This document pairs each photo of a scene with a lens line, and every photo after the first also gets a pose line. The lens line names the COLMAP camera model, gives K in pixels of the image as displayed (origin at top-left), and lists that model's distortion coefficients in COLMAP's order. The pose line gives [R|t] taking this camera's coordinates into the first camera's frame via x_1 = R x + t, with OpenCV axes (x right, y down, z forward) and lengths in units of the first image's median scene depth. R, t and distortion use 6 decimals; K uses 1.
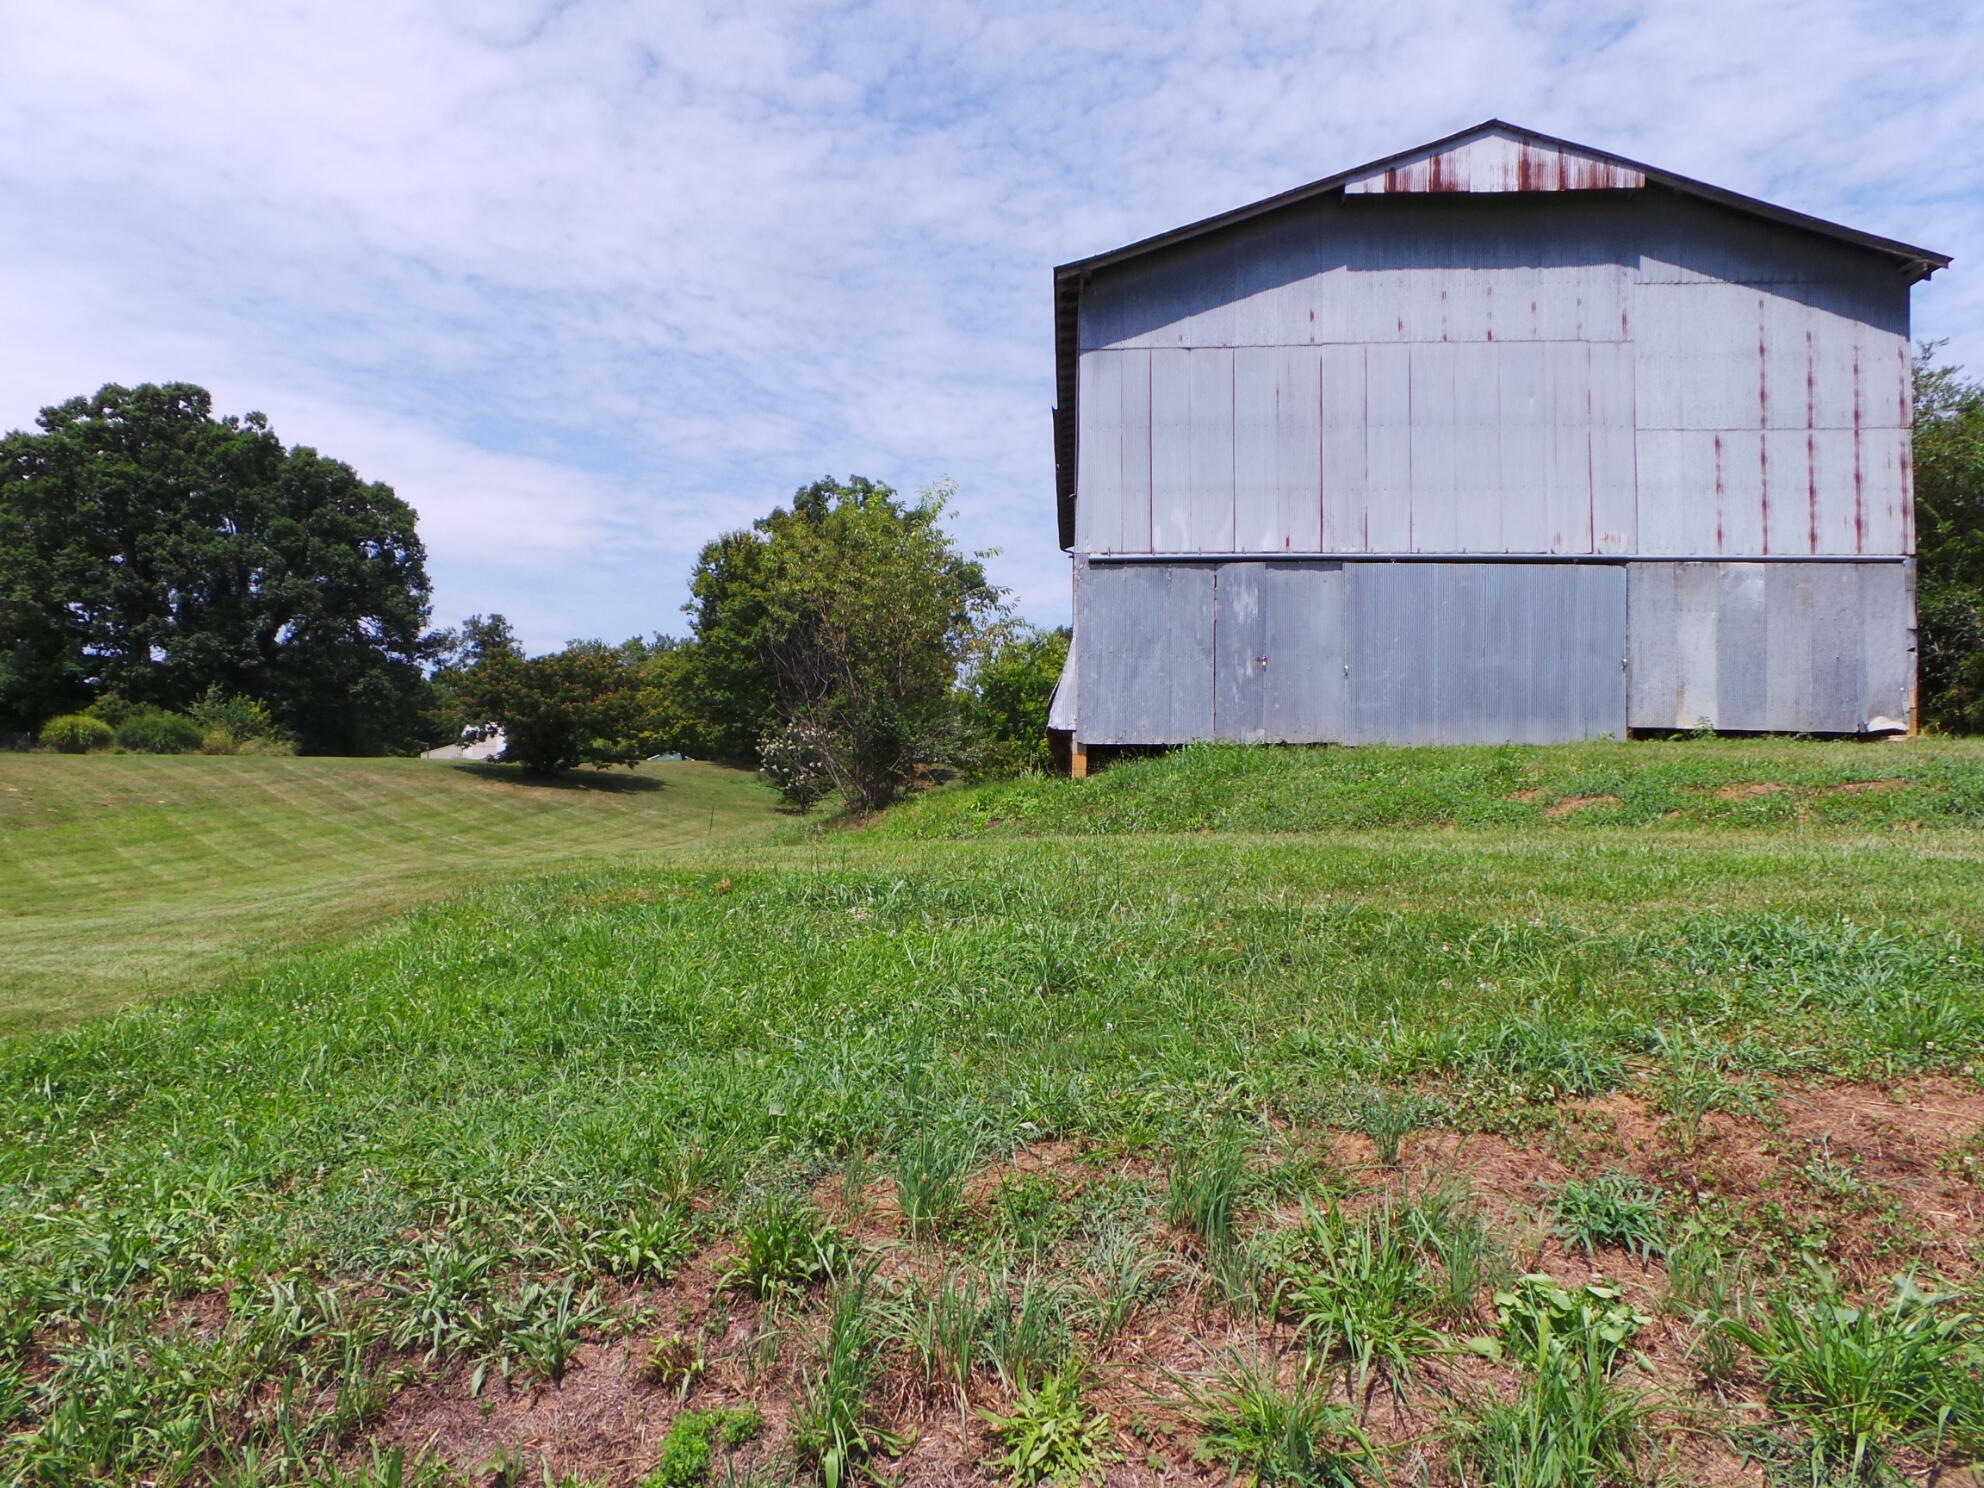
lens RADIAL K [[1383.1, 0, 1004.6], [0, 1383.1, 730.9], [0, 0, 1]] dist [-0.005339, 0.023753]
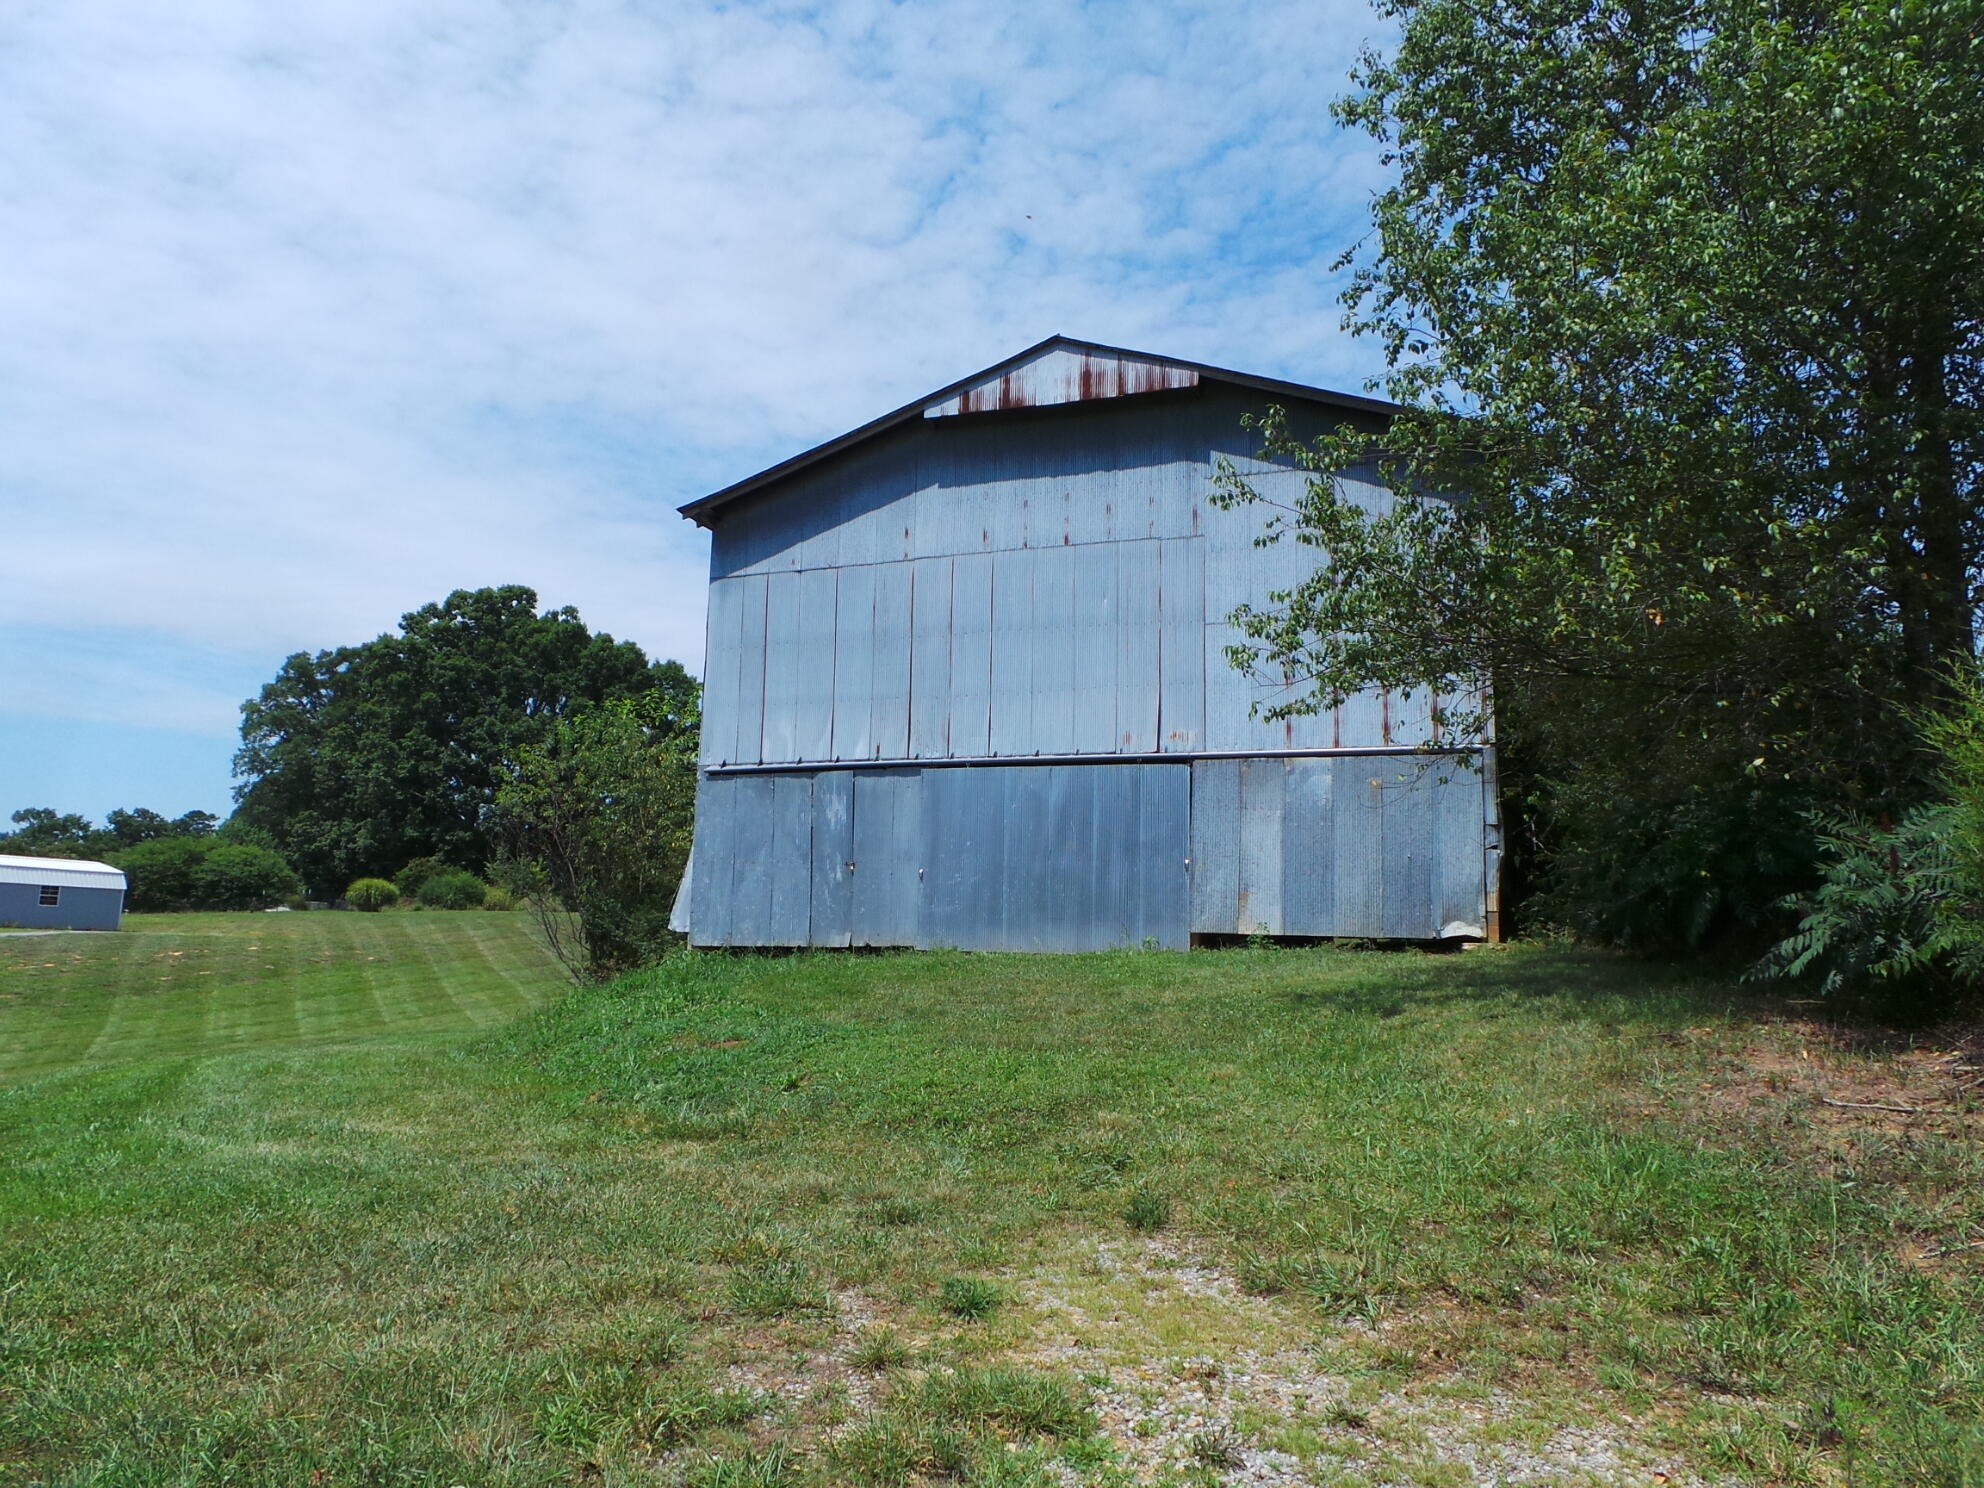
lens RADIAL K [[1395.9, 0, 992.0], [0, 1395.9, 744.0], [0, 0, 1]] dist [0.008835, 0.002411]
pose [[0.959662, -0.033530, -0.279151, 0.170150], [0.008452, 0.995855, -0.090560, -0.013162], [0.281030, 0.084548, 0.955967, 0.005548]]
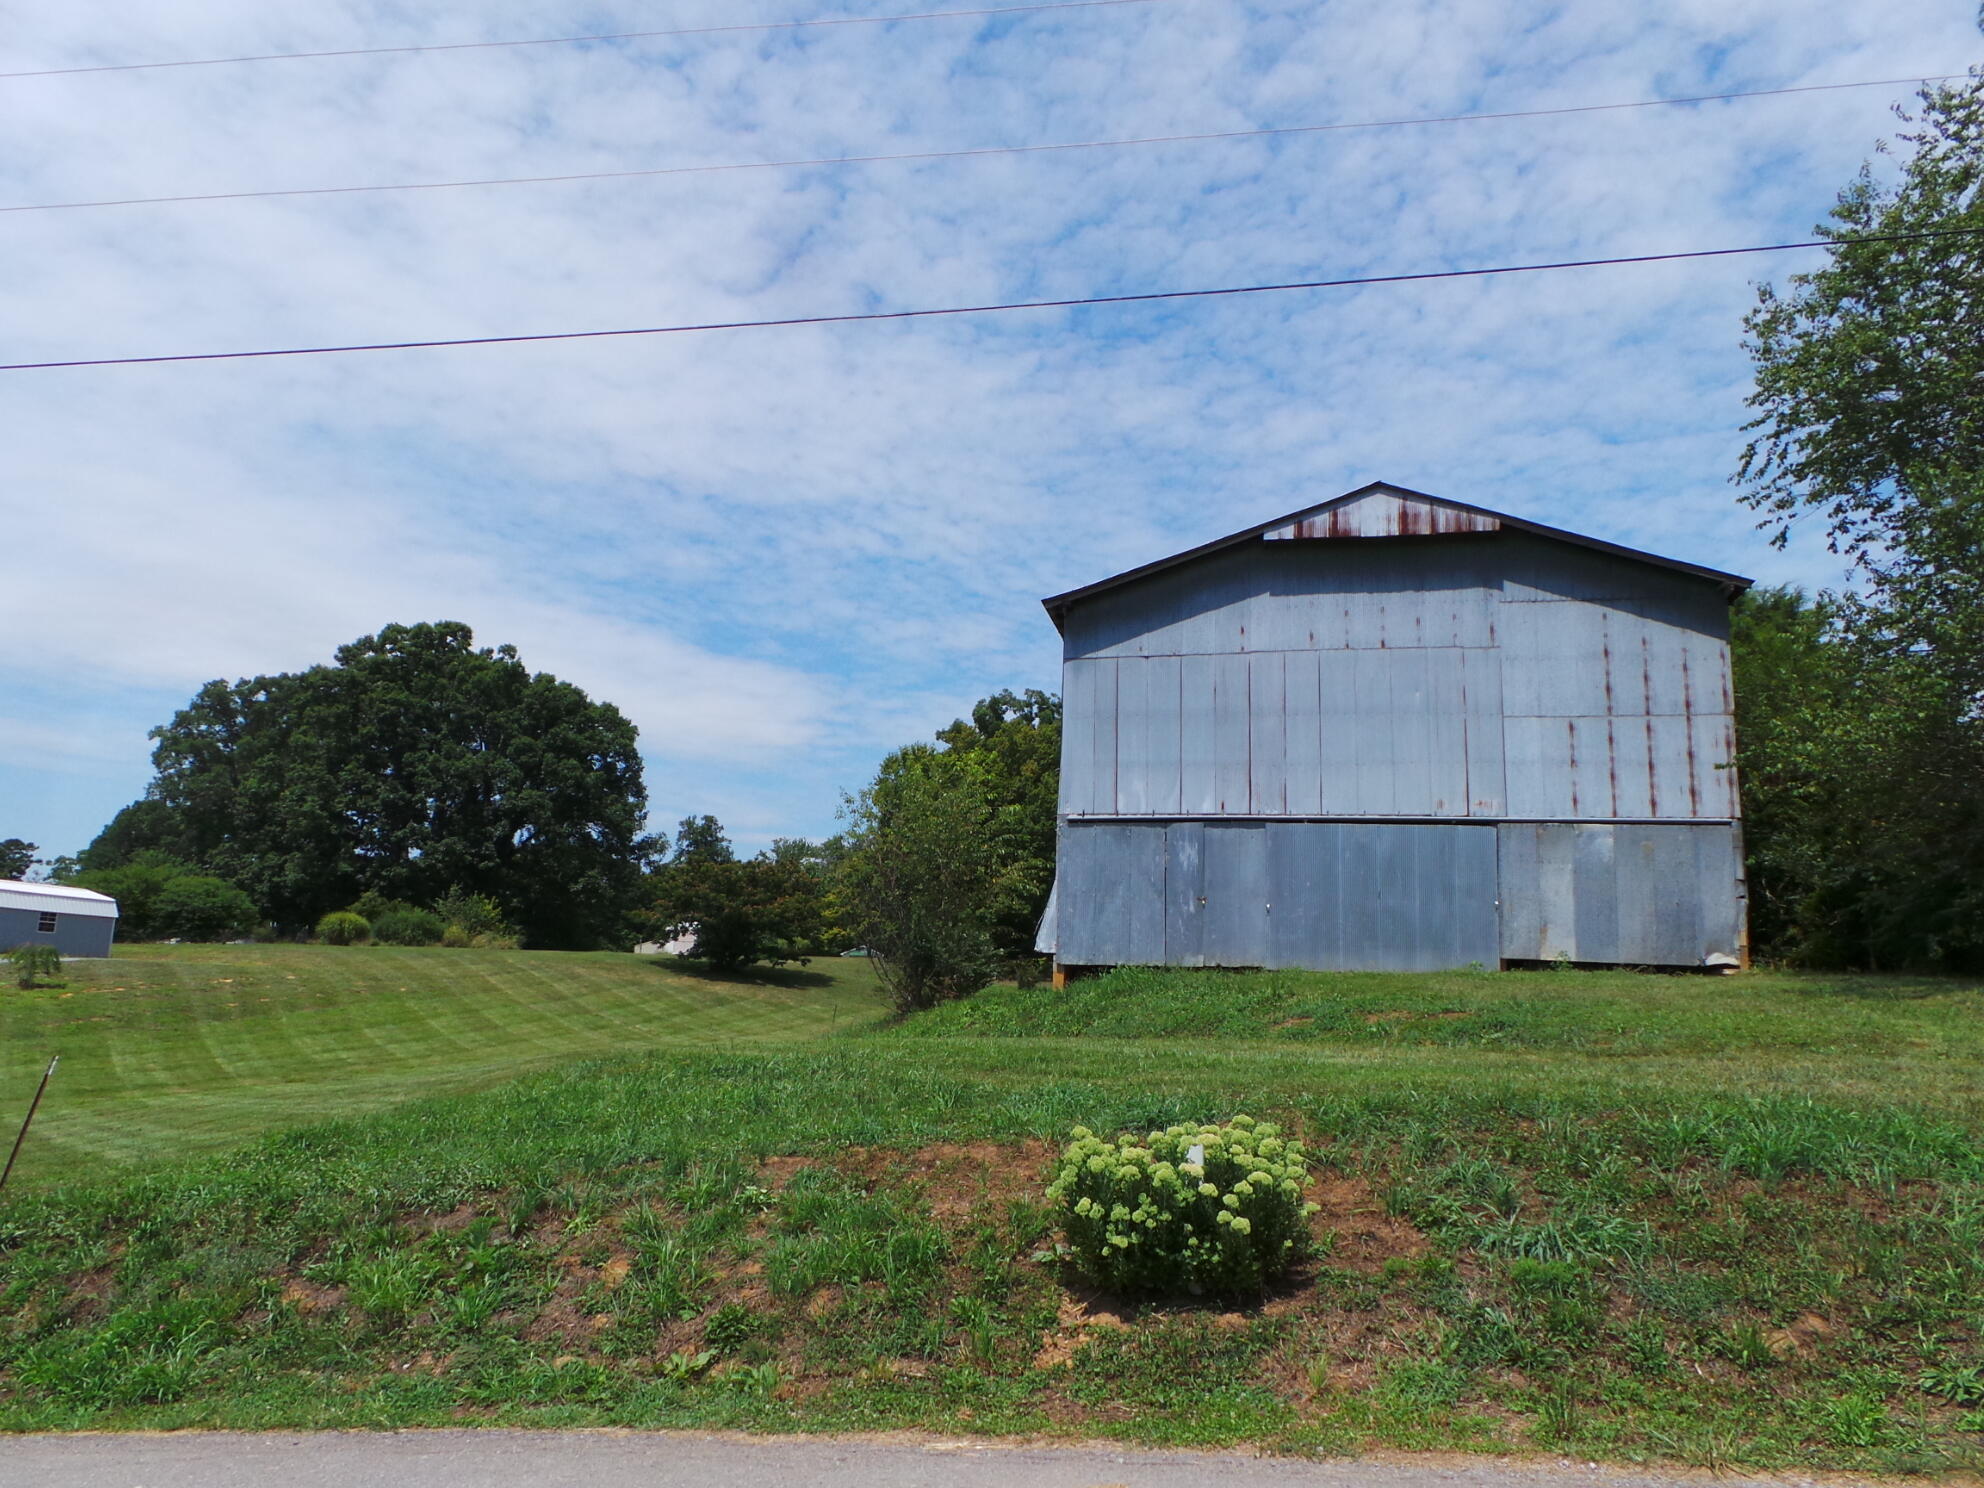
lens RADIAL K [[1395.9, 0, 992.0], [0, 1395.9, 744.0], [0, 0, 1]] dist [0.008835, 0.002411]
pose [[0.987391, -0.008488, -0.158071, 0.058206], [-0.011970, 0.991699, -0.128024, -0.007648], [0.157845, 0.128301, 0.979093, -0.088869]]
